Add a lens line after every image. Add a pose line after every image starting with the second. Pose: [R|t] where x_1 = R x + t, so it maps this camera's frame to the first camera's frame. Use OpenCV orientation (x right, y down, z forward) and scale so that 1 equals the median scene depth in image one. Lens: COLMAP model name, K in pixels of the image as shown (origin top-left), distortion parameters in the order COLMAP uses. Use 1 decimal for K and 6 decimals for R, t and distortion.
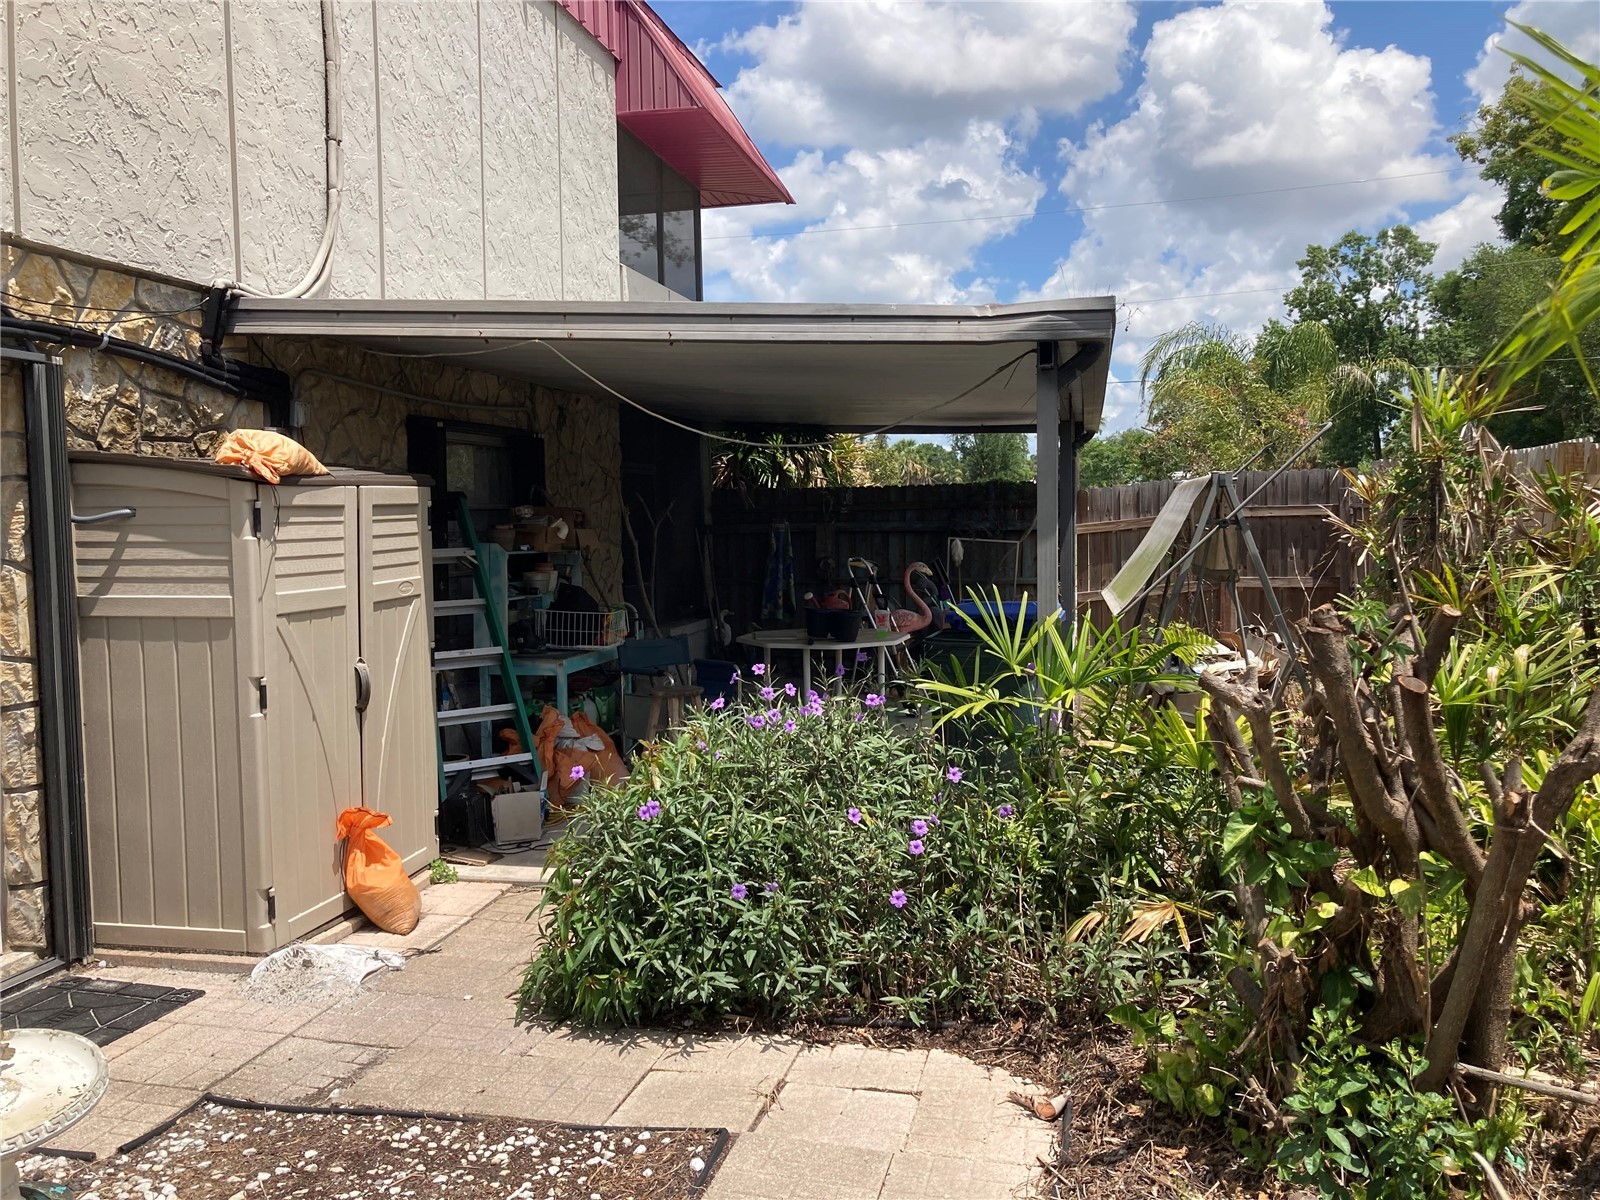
lens RADIAL K [[1315.9, 0, 796.9], [0, 1315.9, 599.3], [0, 0, 1]] dist [0.027566, -0.025520]
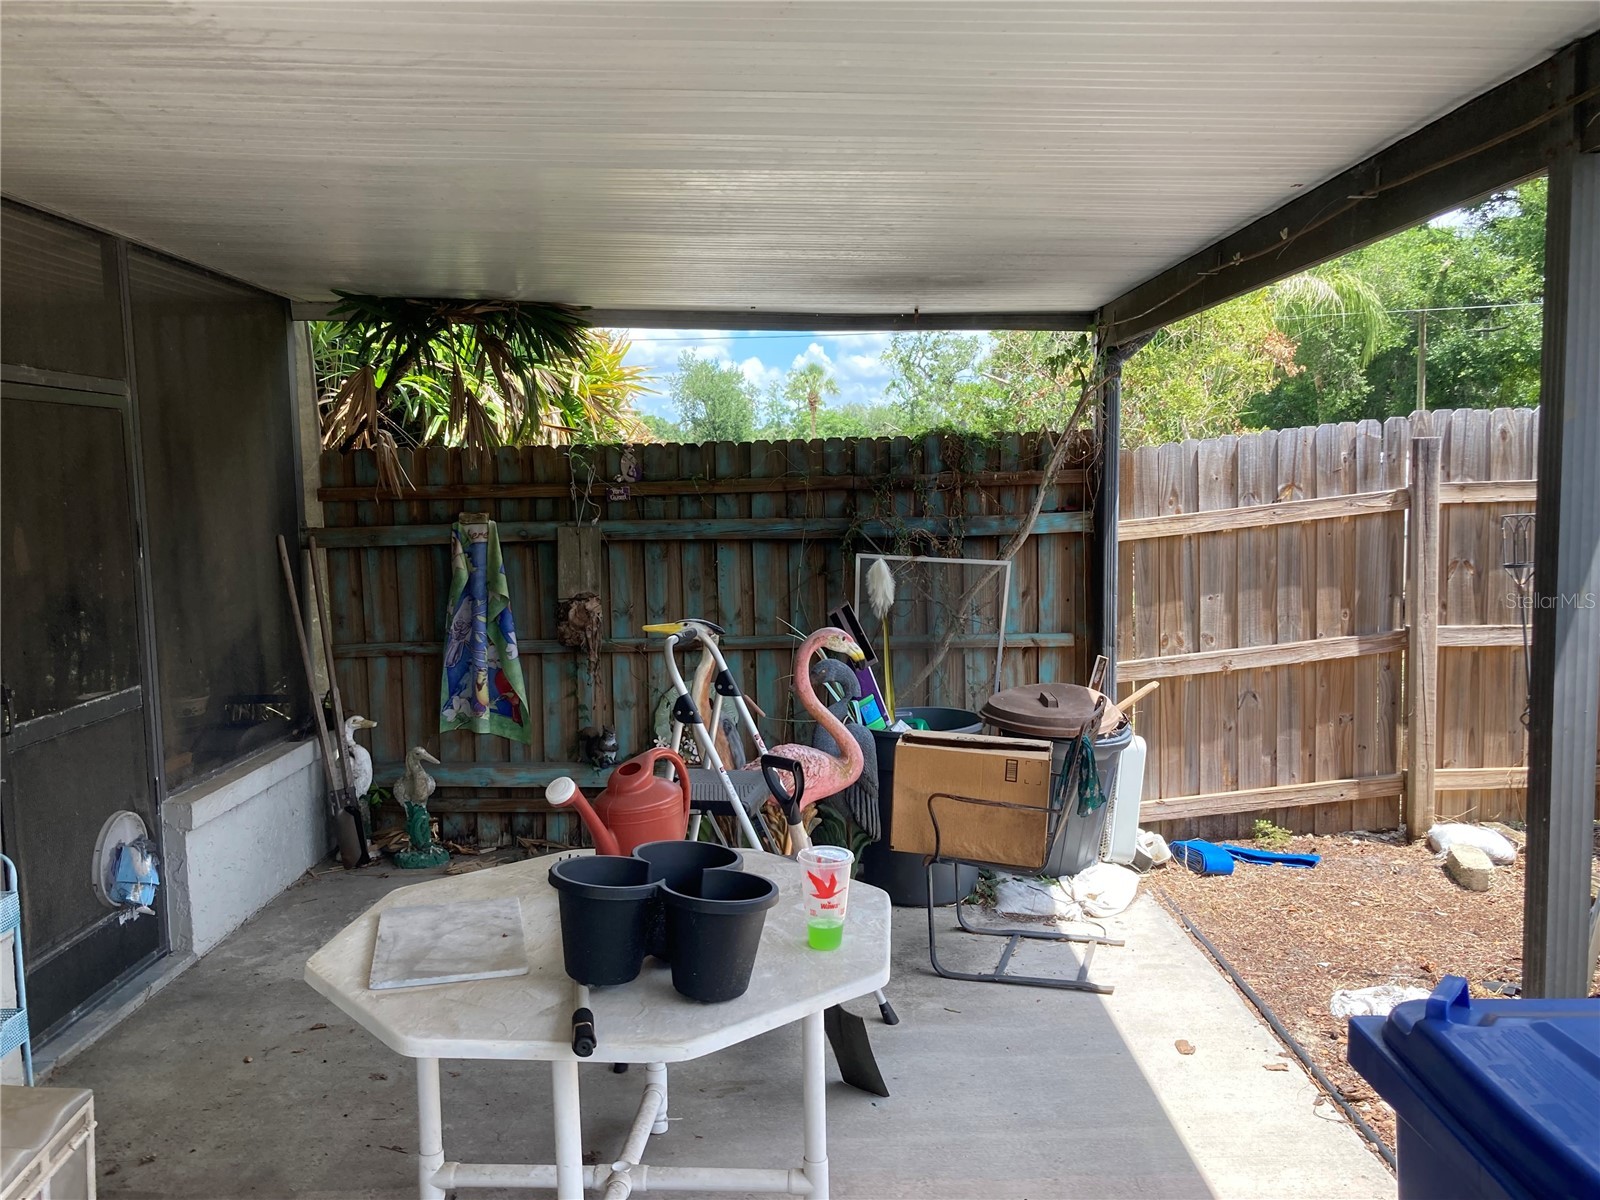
lens RADIAL K [[1315.9, 0, 802.3], [0, 1315.9, 615.9], [0, 0, 1]] dist [0.027566, -0.025520]
pose [[0.975919, -0.028346, 0.216281, -0.001528], [0.021812, 0.999232, 0.032540, -0.038666], [-0.217038, -0.027039, 0.975789, 0.526910]]
